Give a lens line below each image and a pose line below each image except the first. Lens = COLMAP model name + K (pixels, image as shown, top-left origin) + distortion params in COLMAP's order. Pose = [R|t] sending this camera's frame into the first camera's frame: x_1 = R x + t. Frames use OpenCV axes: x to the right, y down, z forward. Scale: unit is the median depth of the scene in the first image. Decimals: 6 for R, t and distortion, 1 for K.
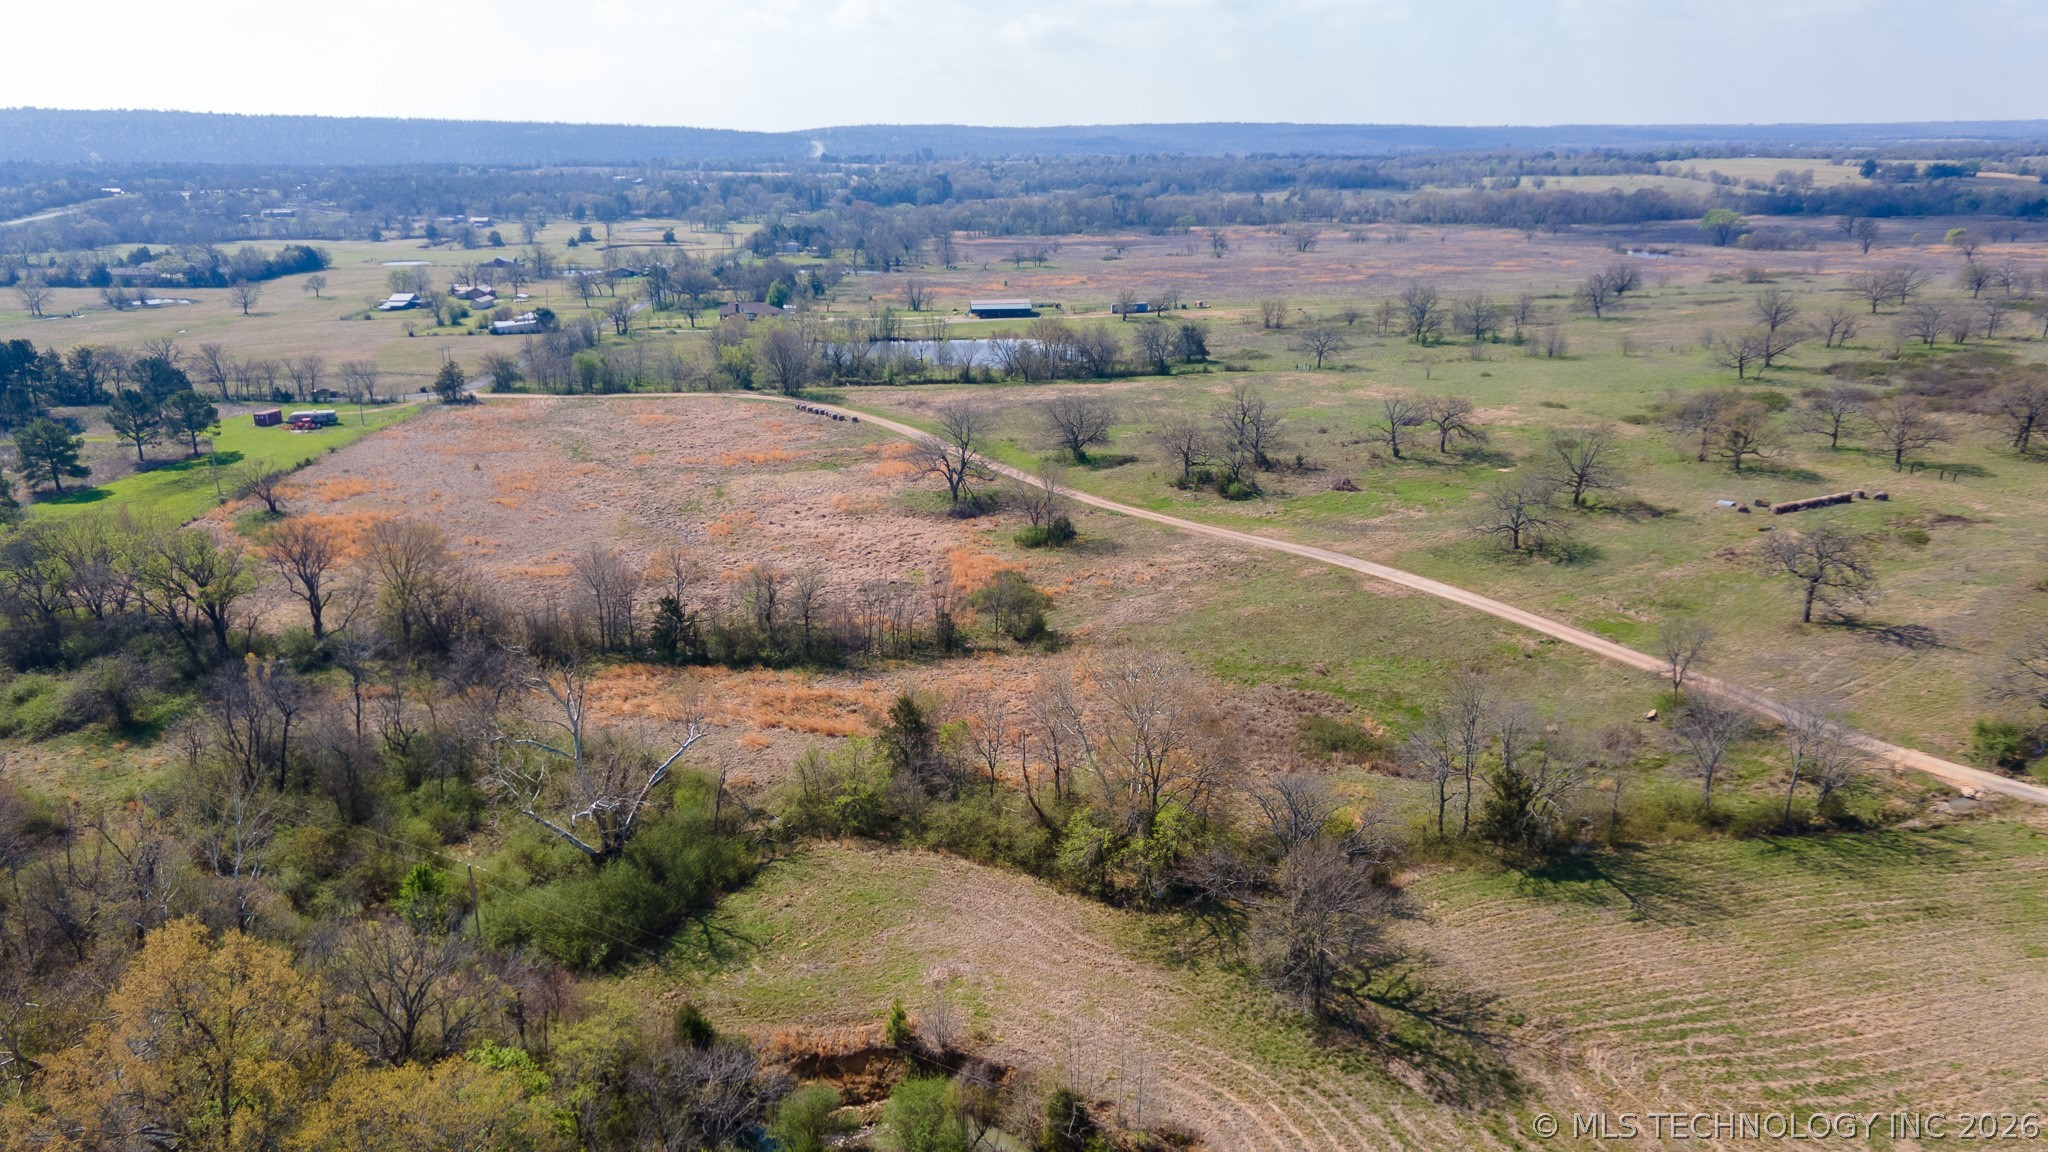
lens RADIAL K [[1486.1, 0, 1029.3], [0, 1486.1, 574.0], [0, 0, 1]] dist [0.037799, 0.025174]
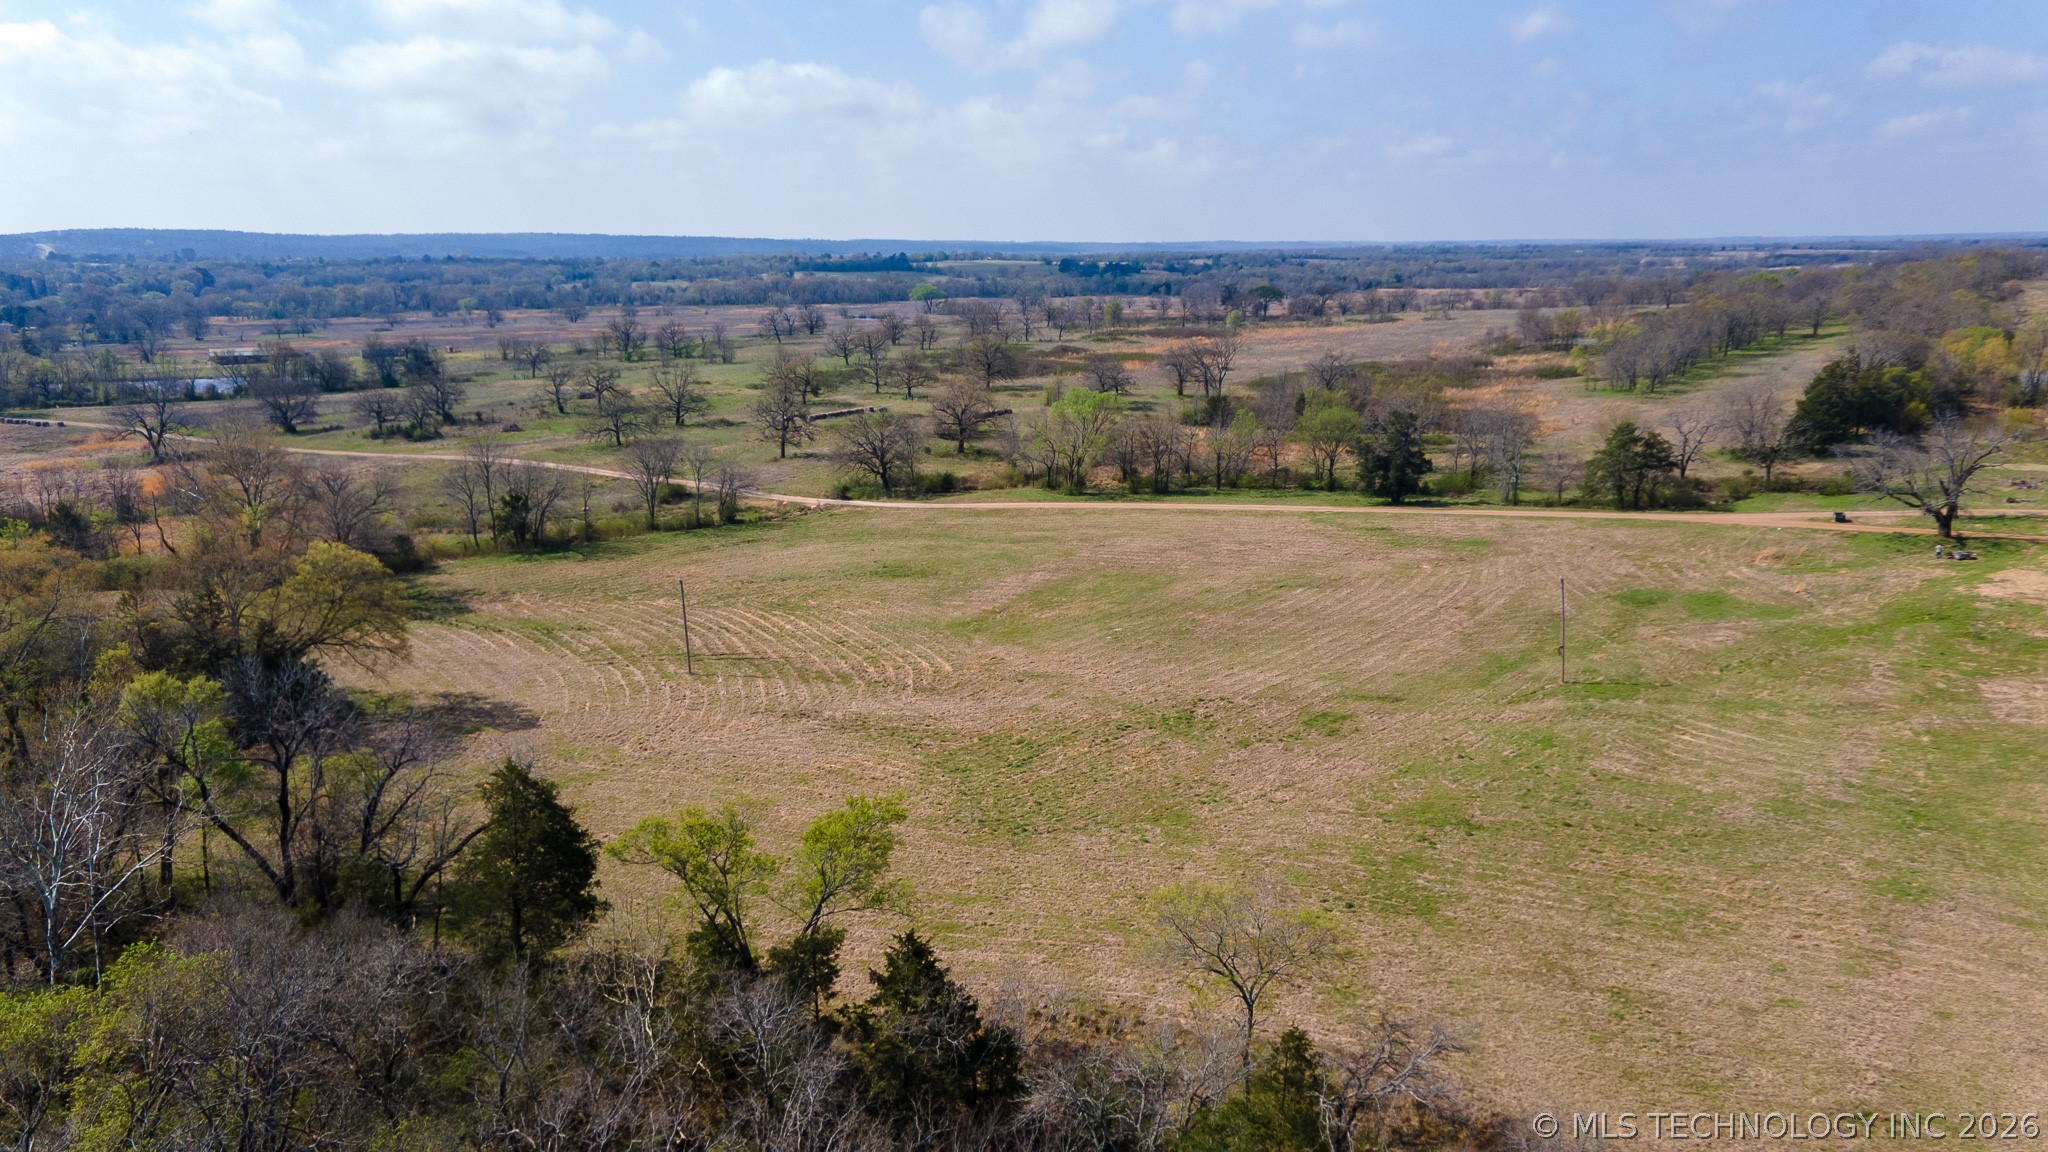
lens RADIAL K [[1486.1, 0, 1012.5], [0, 1486.1, 575.7], [0, 0, 1]] dist [0.037799, 0.025174]
pose [[0.913169, -0.080923, 0.399467, 0.053580], [0.109673, 0.992729, -0.049605, 0.113882], [-0.392549, 0.089109, 0.915404, -0.209094]]
